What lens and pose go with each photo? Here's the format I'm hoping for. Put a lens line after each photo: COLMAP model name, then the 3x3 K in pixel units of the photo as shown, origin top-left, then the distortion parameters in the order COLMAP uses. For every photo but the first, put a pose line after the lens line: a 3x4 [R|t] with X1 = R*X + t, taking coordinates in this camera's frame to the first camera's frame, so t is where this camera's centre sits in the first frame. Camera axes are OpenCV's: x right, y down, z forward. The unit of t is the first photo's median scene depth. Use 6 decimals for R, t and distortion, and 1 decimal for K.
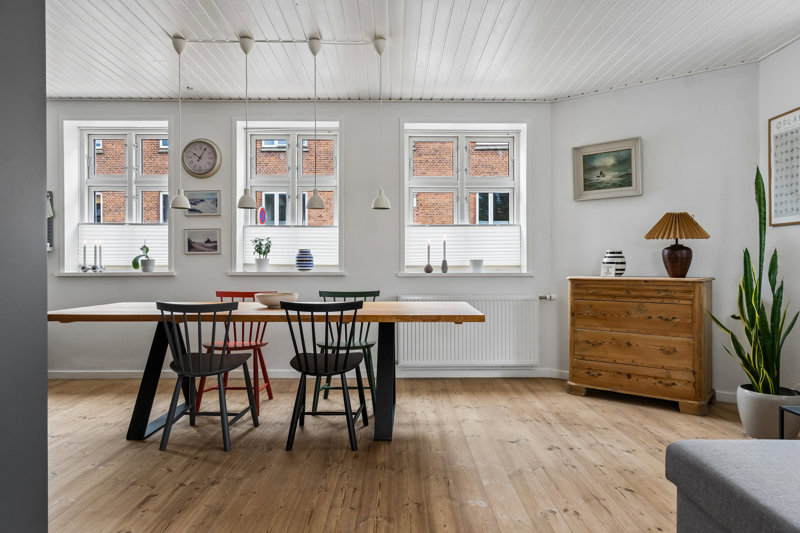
lens RADIAL K [[500.4, 0, 400.0], [0, 500.4, 266.5], [0, 0, 1]] dist [0.004054, 0.000856]
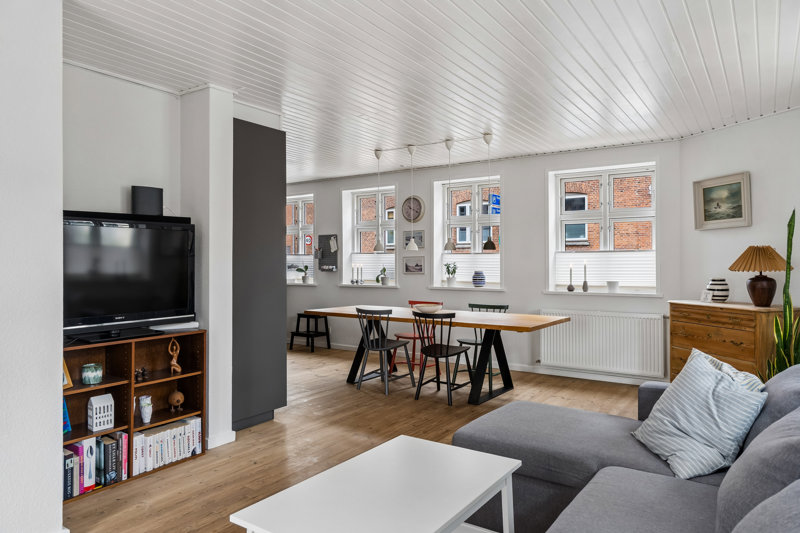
lens RADIAL K [[530.8, 0, 400.4], [0, 530.8, 260.4], [0, 0, 1]] dist [0.000562, 0.001618]
pose [[0.822620, -0.001691, -0.568590, 0.485294], [-0.001908, 0.999982, -0.005733, -0.058682], [0.568589, 0.005801, 0.822601, -0.322189]]
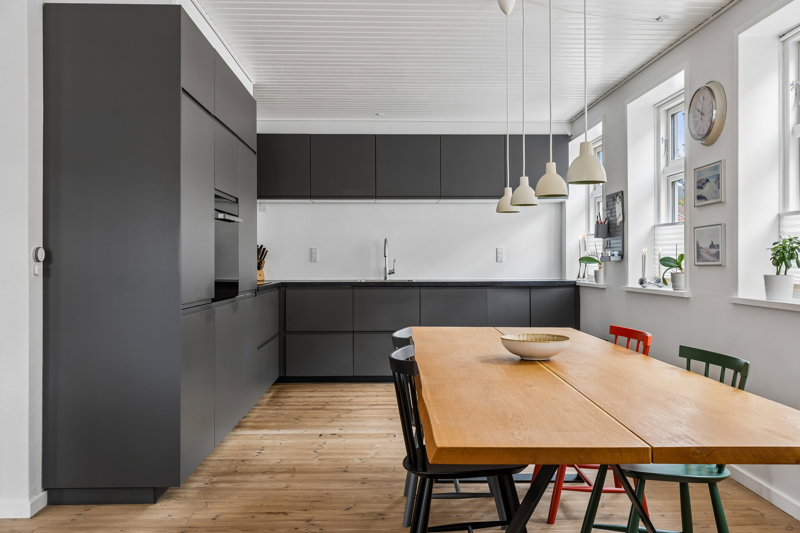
lens RADIAL K [[666.7, 0, 400.1], [0, 666.7, 262.5], [0, 0, 1]] dist [0.007186, 0.005042]
pose [[0.024388, 0.004524, -0.999692, 0.456244], [-0.004203, 0.999981, 0.004423, -0.032702], [0.999694, 0.004094, 0.024407, 0.626342]]
